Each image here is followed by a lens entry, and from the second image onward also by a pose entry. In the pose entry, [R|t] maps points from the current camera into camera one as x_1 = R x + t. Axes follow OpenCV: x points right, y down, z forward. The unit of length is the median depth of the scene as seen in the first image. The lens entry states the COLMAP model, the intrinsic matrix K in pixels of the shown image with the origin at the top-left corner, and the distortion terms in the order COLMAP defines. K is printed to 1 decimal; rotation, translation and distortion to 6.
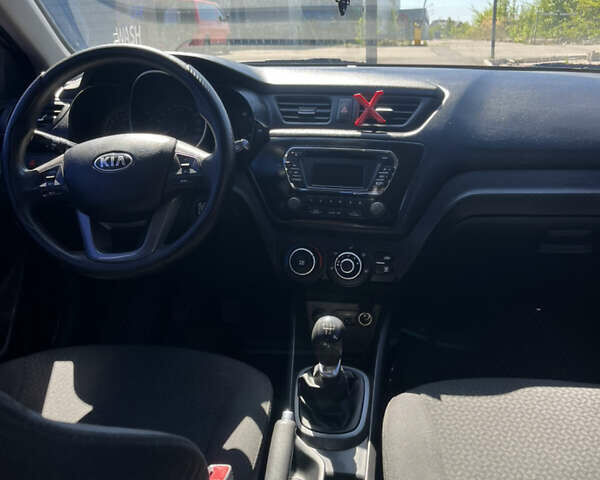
lens RADIAL K [[615.1, 0, 301.3], [0, 615.1, 215.7], [0, 0, 1]] dist [-0.005167, -0.017058]
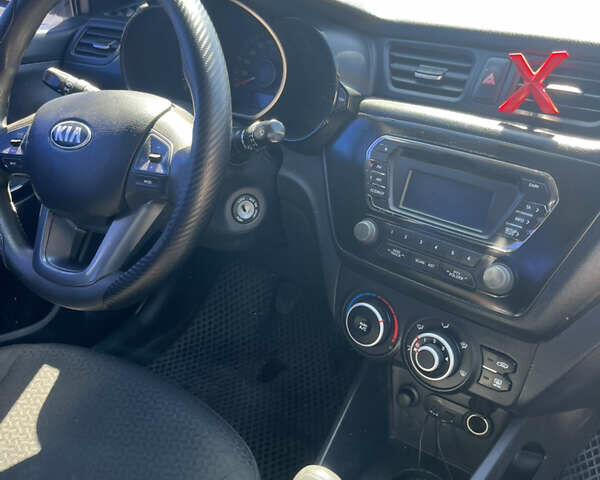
lens RADIAL K [[615.1, 0, 301.3], [0, 615.1, 215.7], [0, 0, 1]] dist [-0.005167, -0.017058]
pose [[0.881102, 0.201036, -0.428070, 0.188290], [-0.136075, 0.974642, 0.177639, -0.133327], [0.452927, -0.098268, 0.886116, 0.444773]]
